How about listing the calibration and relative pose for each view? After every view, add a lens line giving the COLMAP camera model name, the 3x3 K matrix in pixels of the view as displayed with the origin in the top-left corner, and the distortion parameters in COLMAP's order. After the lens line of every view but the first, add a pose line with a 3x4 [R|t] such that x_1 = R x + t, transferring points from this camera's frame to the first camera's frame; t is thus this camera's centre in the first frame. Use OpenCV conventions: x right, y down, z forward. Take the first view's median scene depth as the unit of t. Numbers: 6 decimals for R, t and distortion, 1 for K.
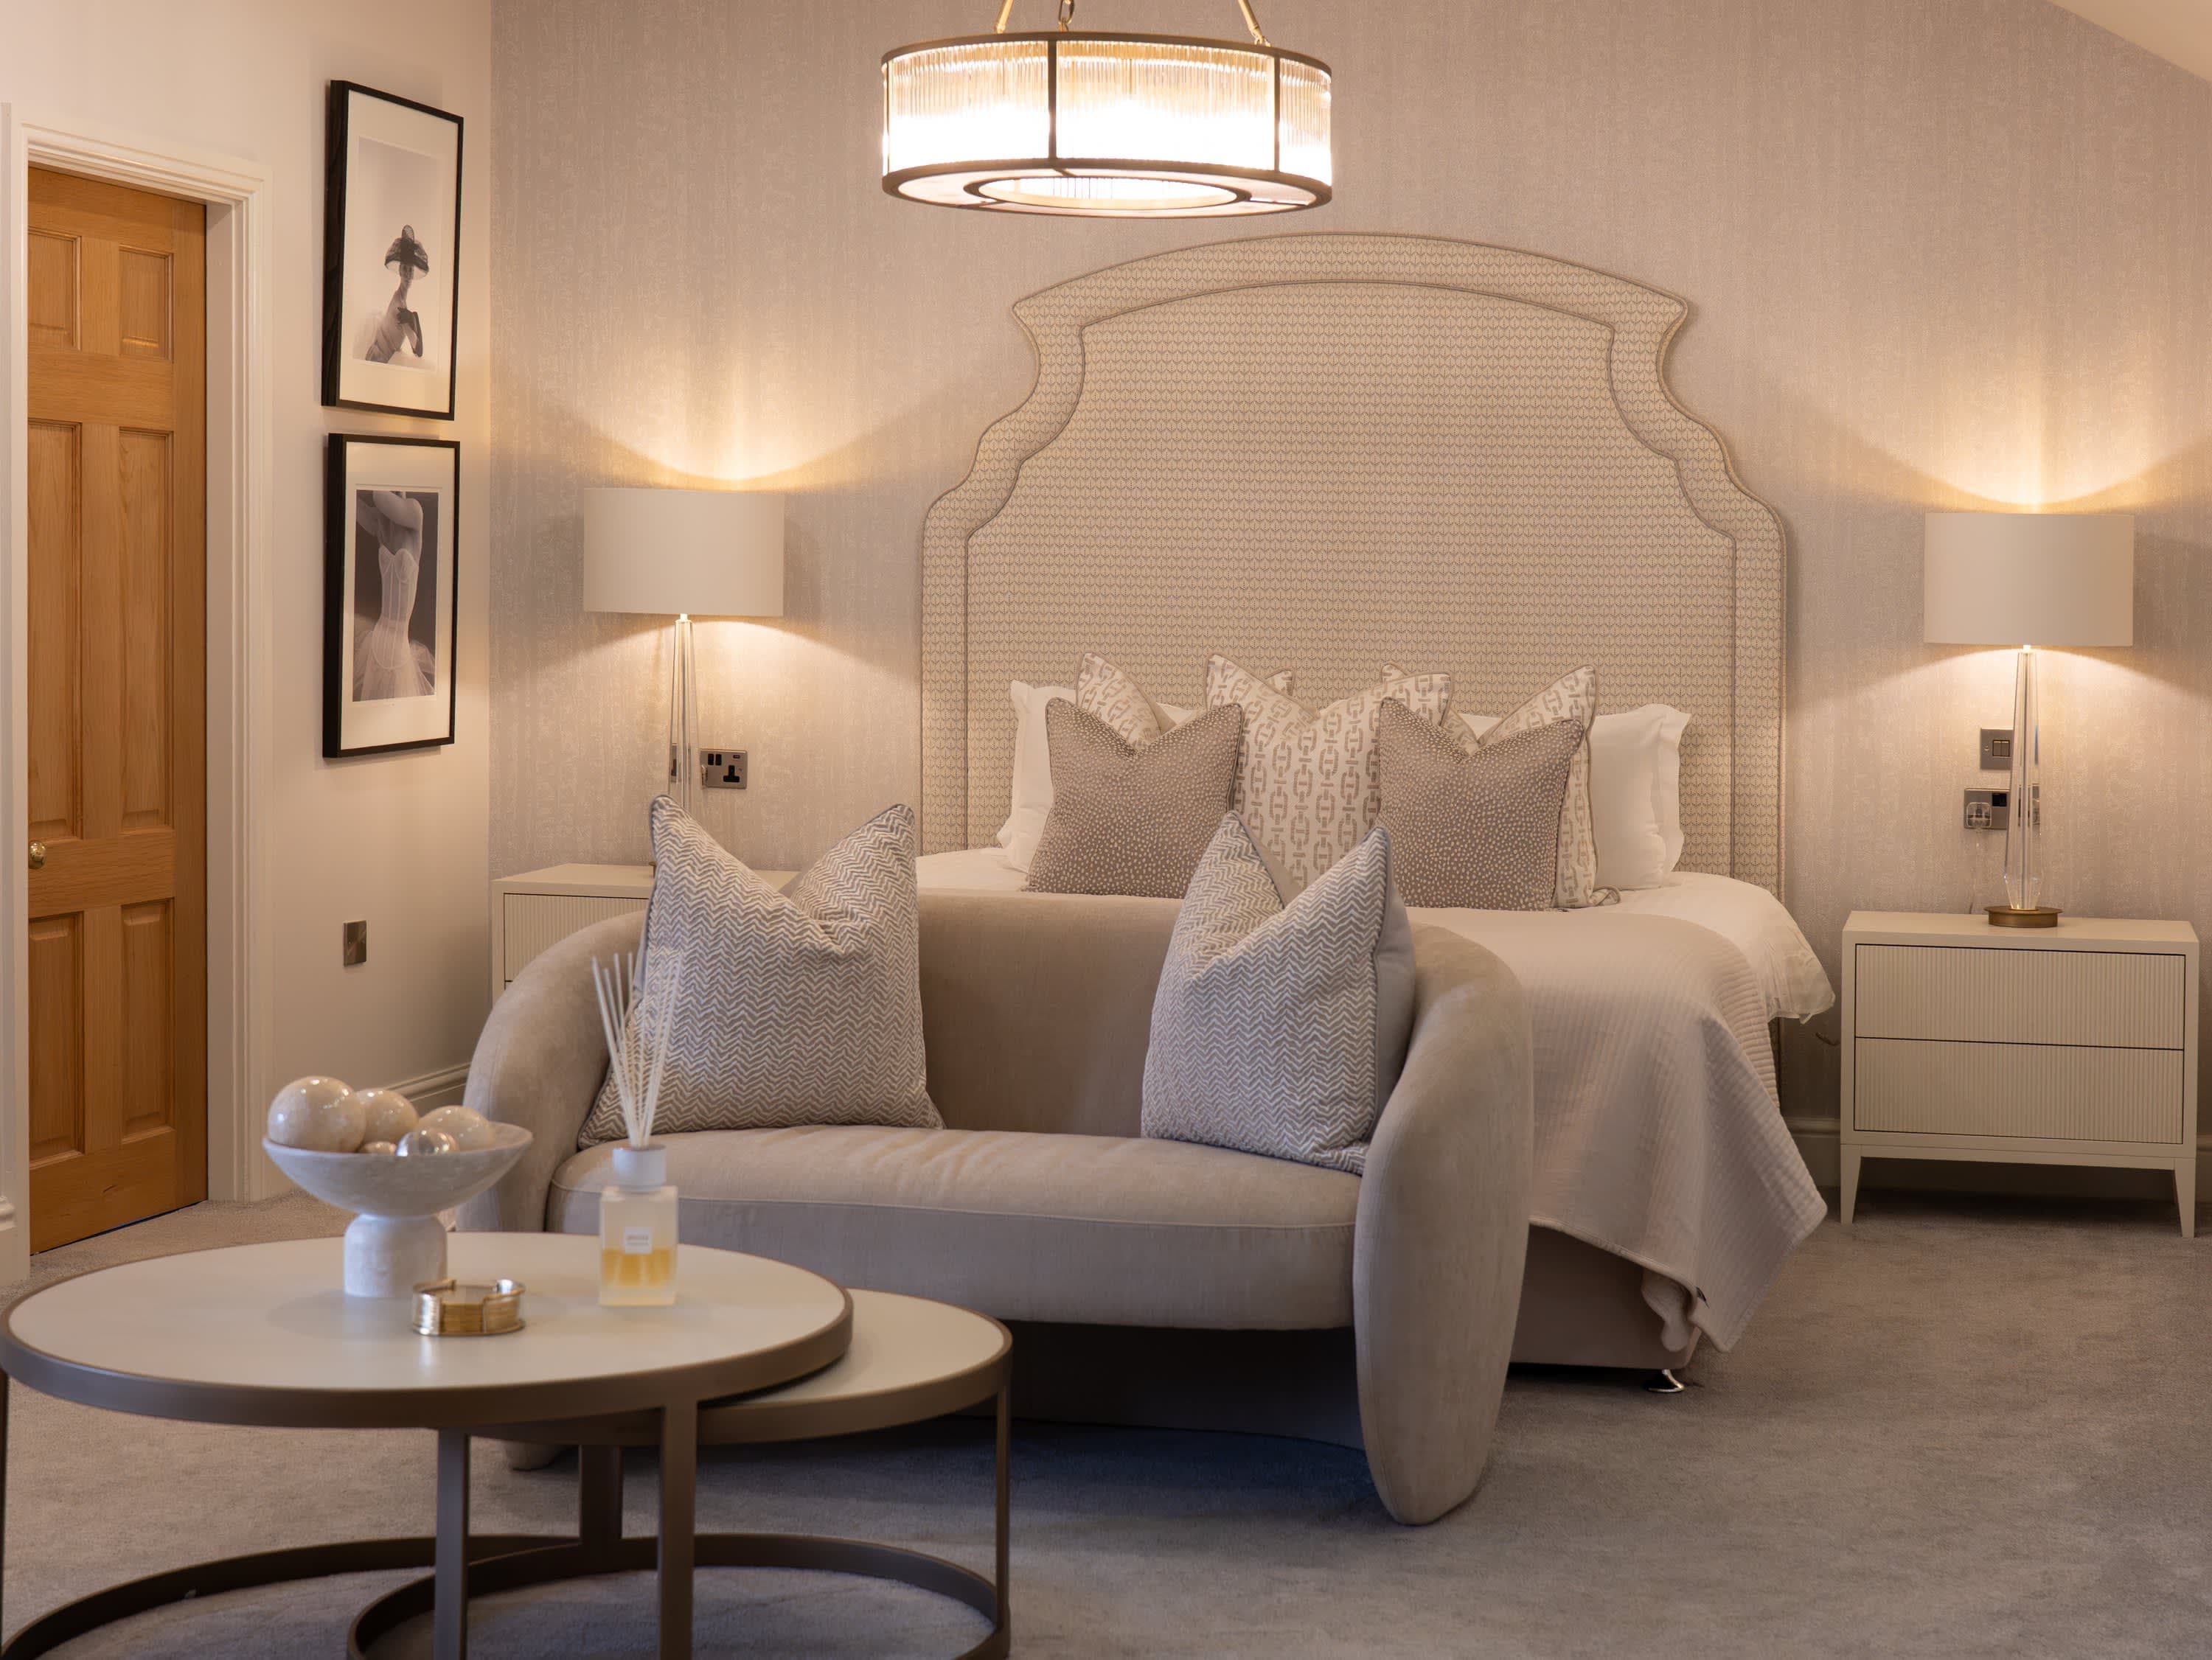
lens RADIAL K [[3245.0, 0, 1110.3], [0, 3245.0, 1022.8], [0, 0, 1]] dist [-0.029877, 0.090143]
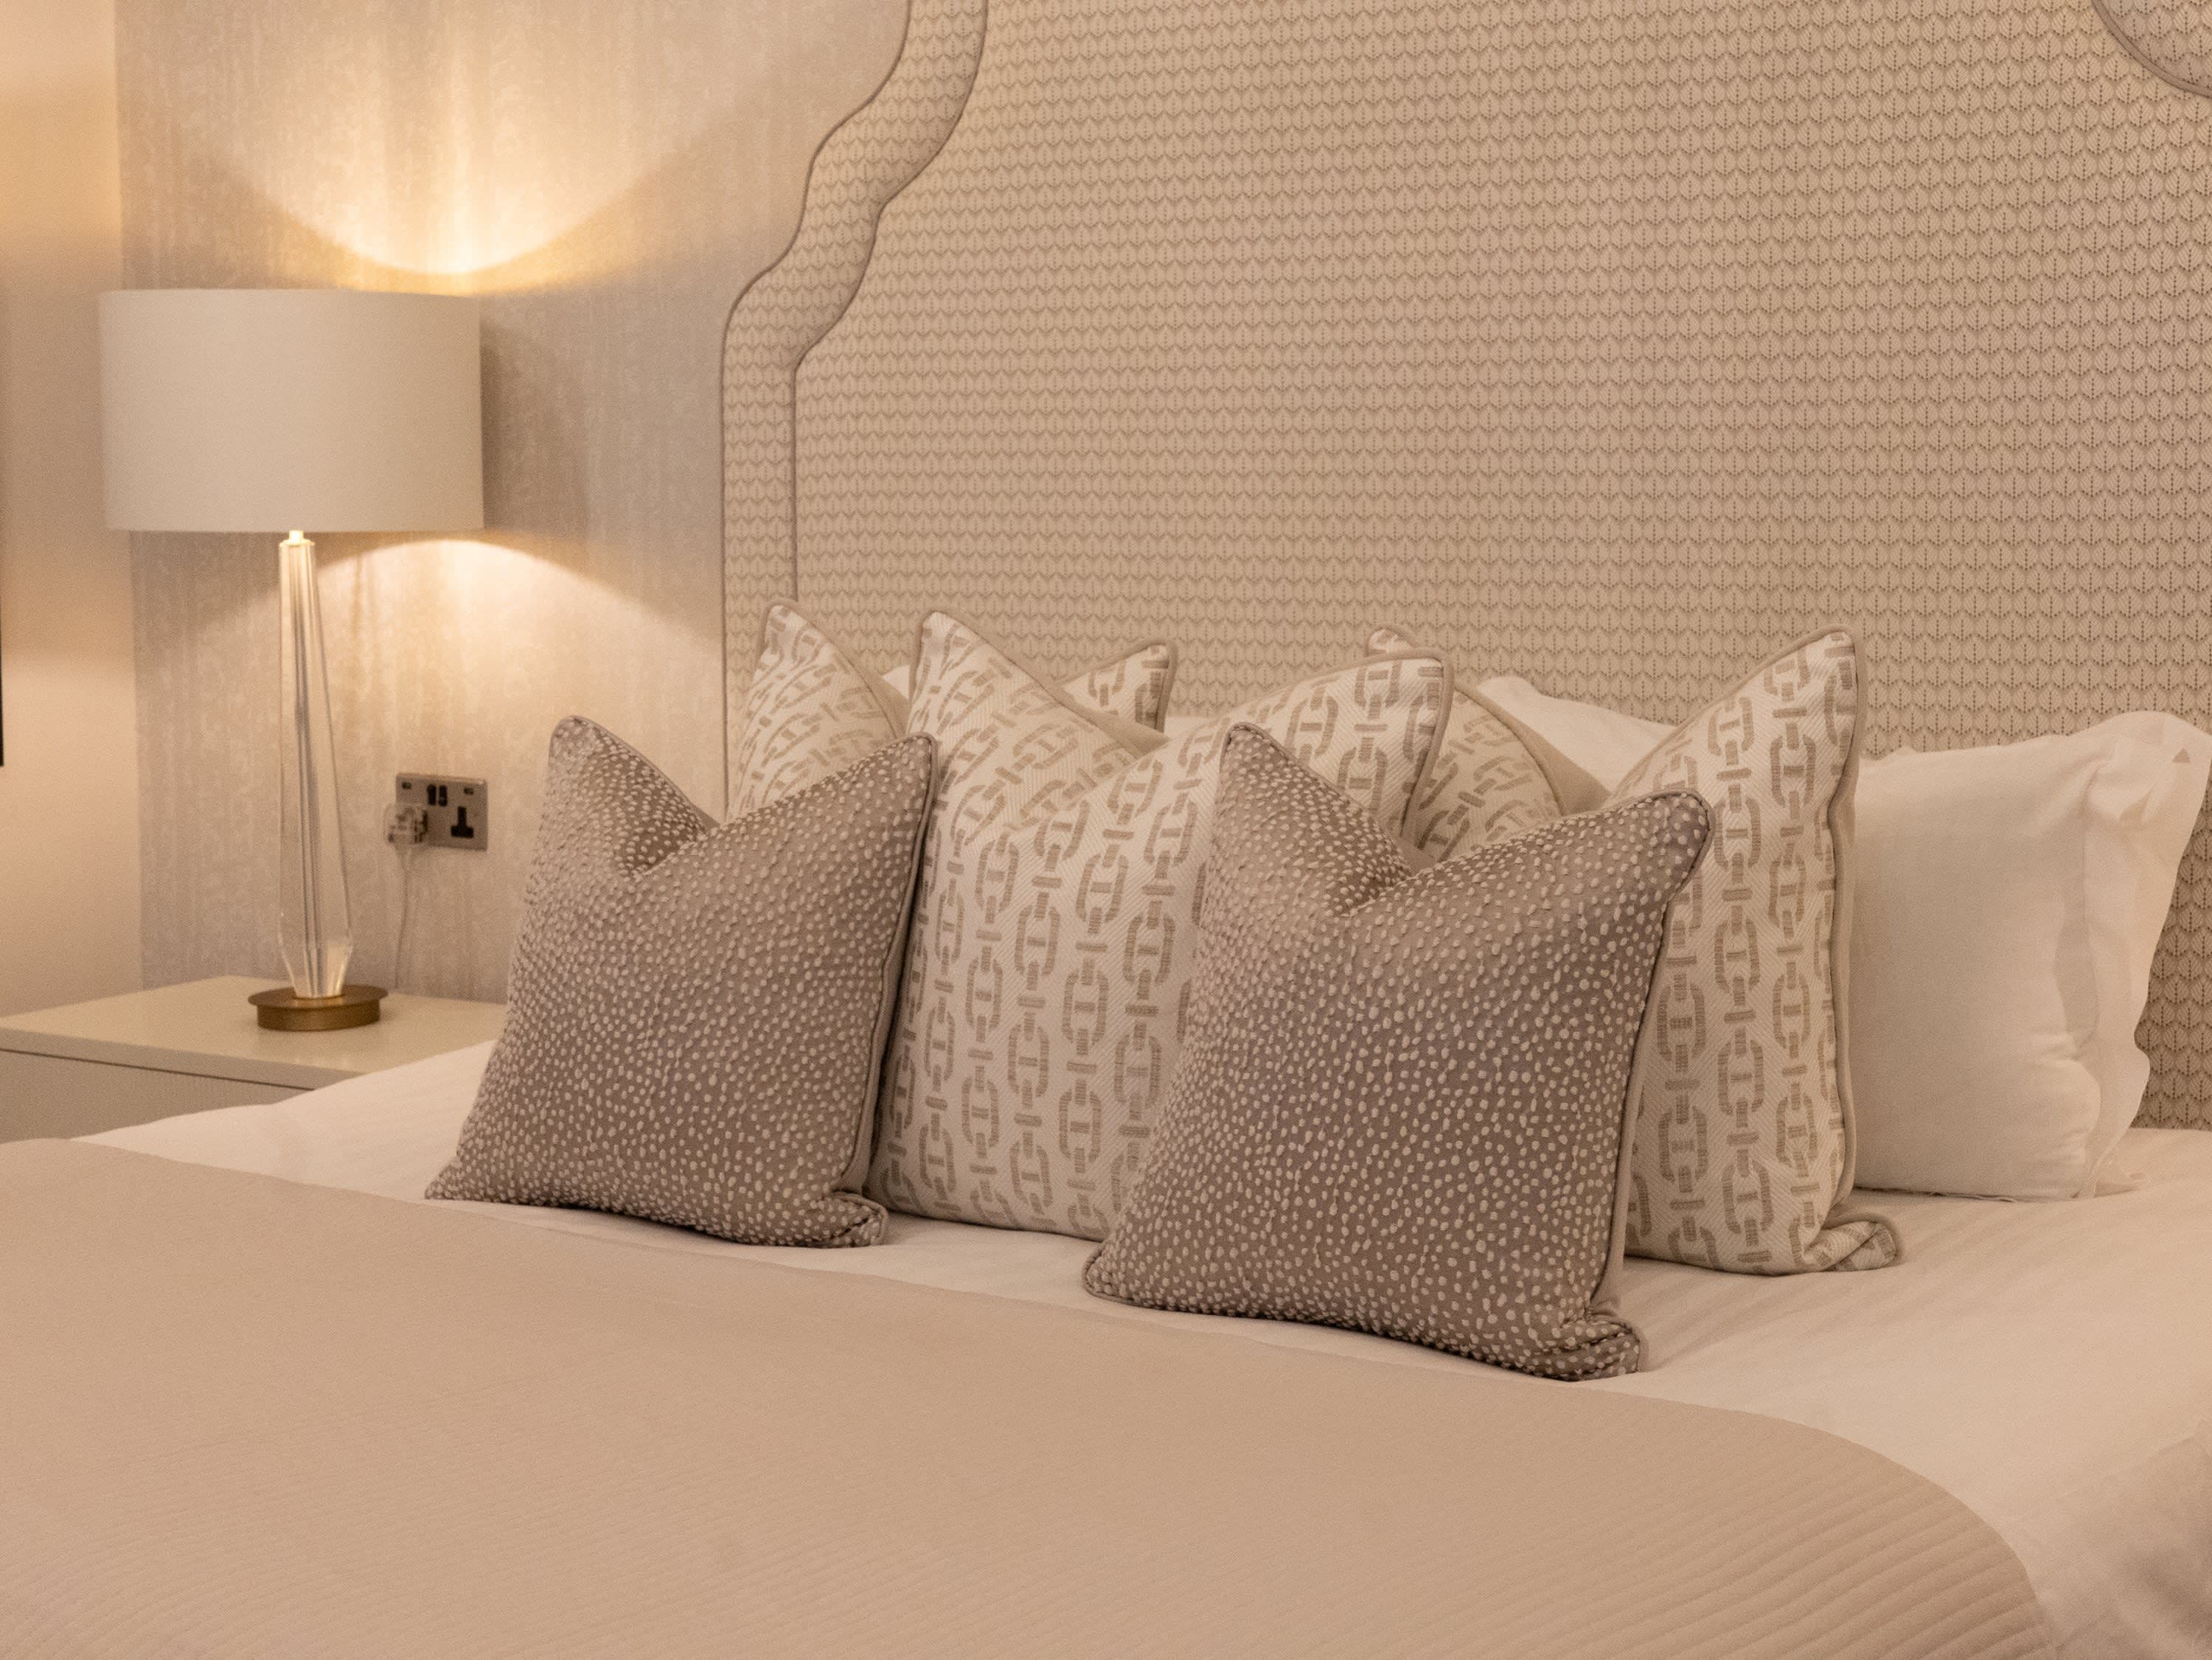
lens RADIAL K [[3245.0, 0, 1110.3], [0, 3245.0, 1022.8], [0, 0, 1]] dist [-0.029877, 0.090143]
pose [[0.940908, 0.032605, -0.337088, 0.190825], [-0.021075, 0.999063, 0.037808, -0.074777], [0.338005, -0.028469, 0.940714, 0.595703]]
